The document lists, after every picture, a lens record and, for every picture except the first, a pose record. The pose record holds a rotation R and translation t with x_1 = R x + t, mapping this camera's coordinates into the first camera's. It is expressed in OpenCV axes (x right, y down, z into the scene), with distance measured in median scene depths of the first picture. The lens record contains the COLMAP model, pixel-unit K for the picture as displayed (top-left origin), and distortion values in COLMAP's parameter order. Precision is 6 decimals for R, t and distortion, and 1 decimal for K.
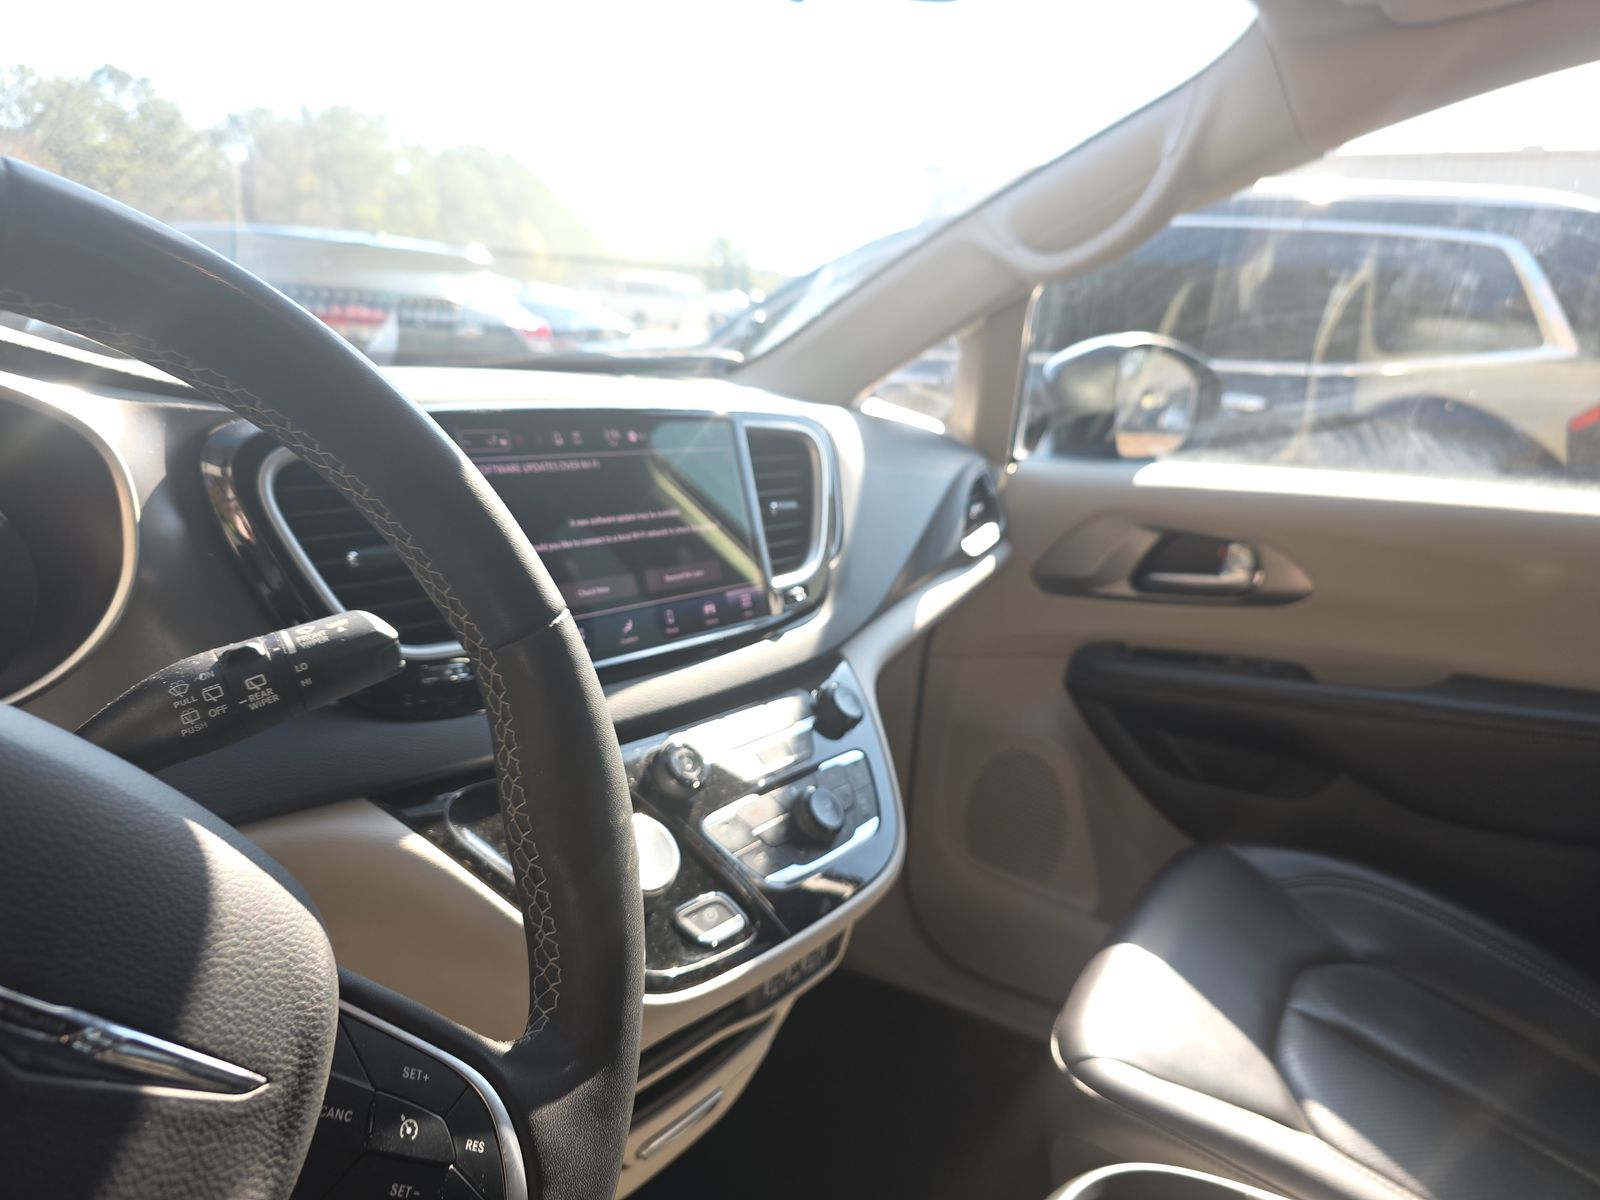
lens RADIAL K [[1121.7, 0, 800.0], [0, 1121.7, 600.0], [0, 0, 1]] dist [0.015801, -0.004994]
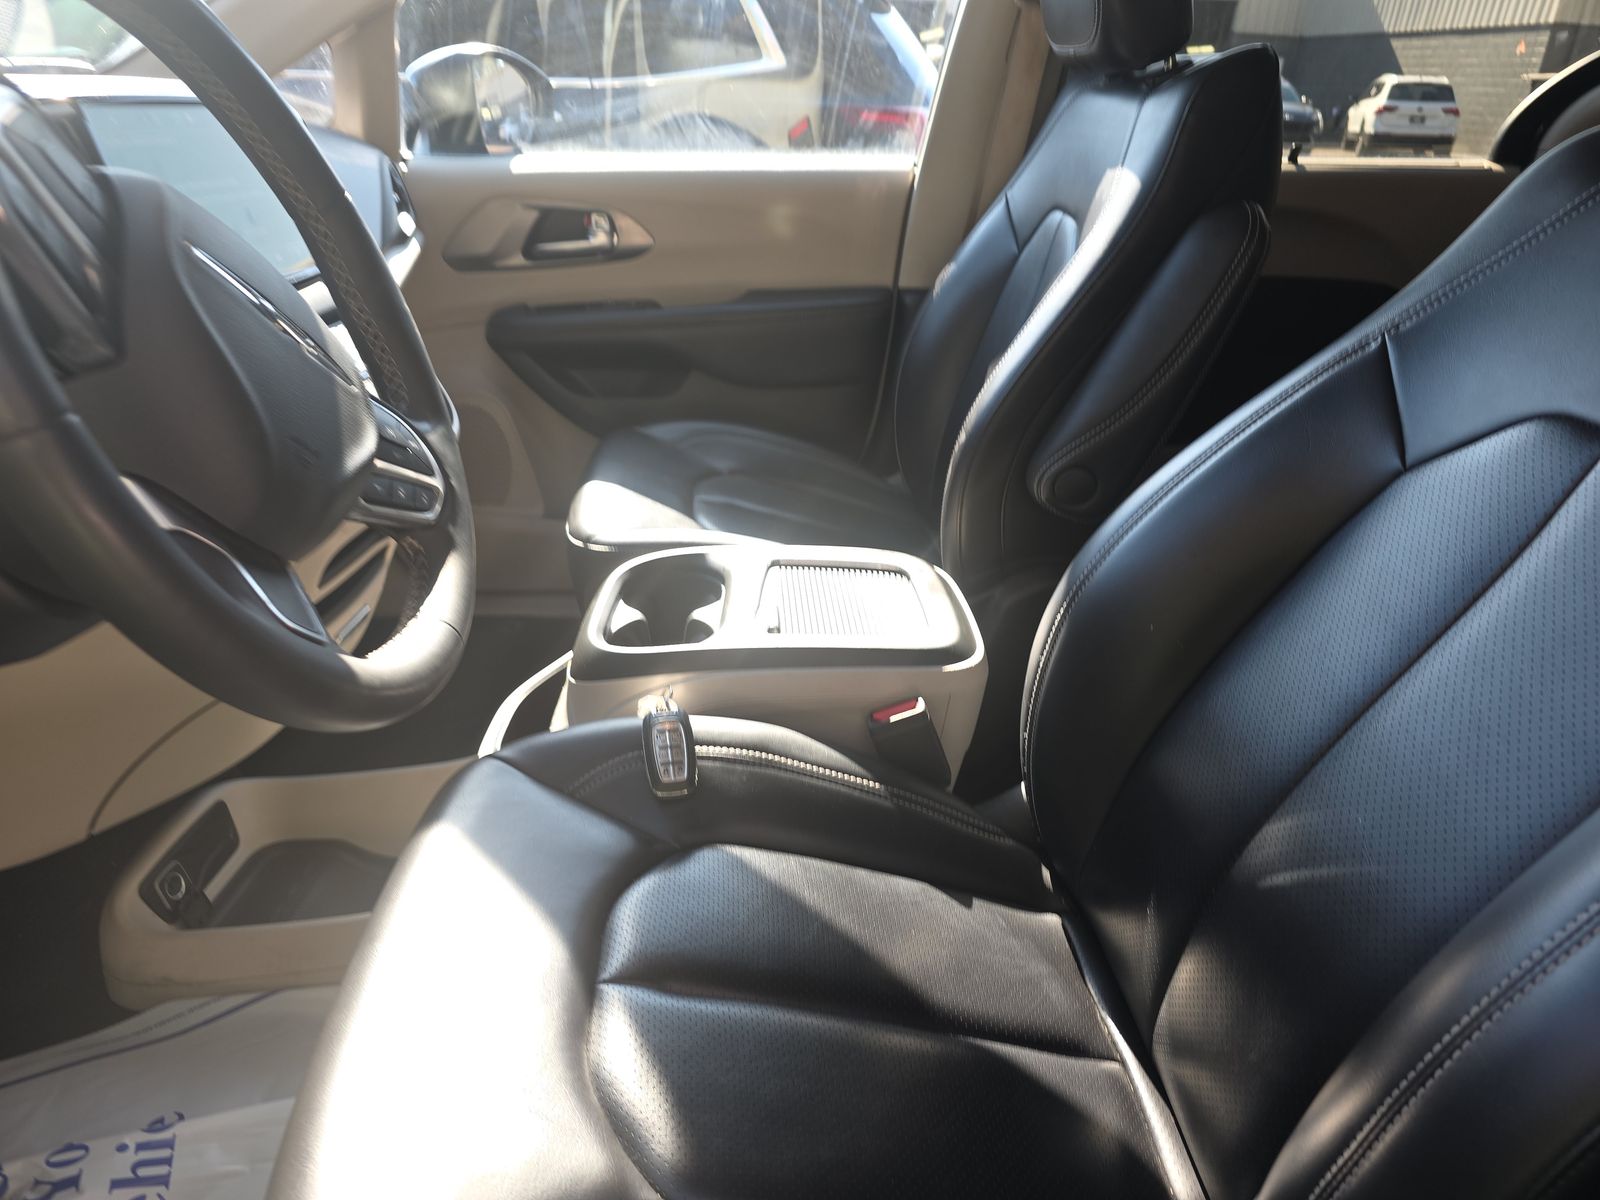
lens RADIAL K [[1121.7, 0, 800.0], [0, 1121.7, 600.0], [0, 0, 1]] dist [0.015801, -0.004994]
pose [[0.819571, -0.246123, 0.517424, -0.200205], [0.132945, 0.960082, 0.246105, 0.087188], [-0.557341, -0.132911, 0.819576, -0.267043]]
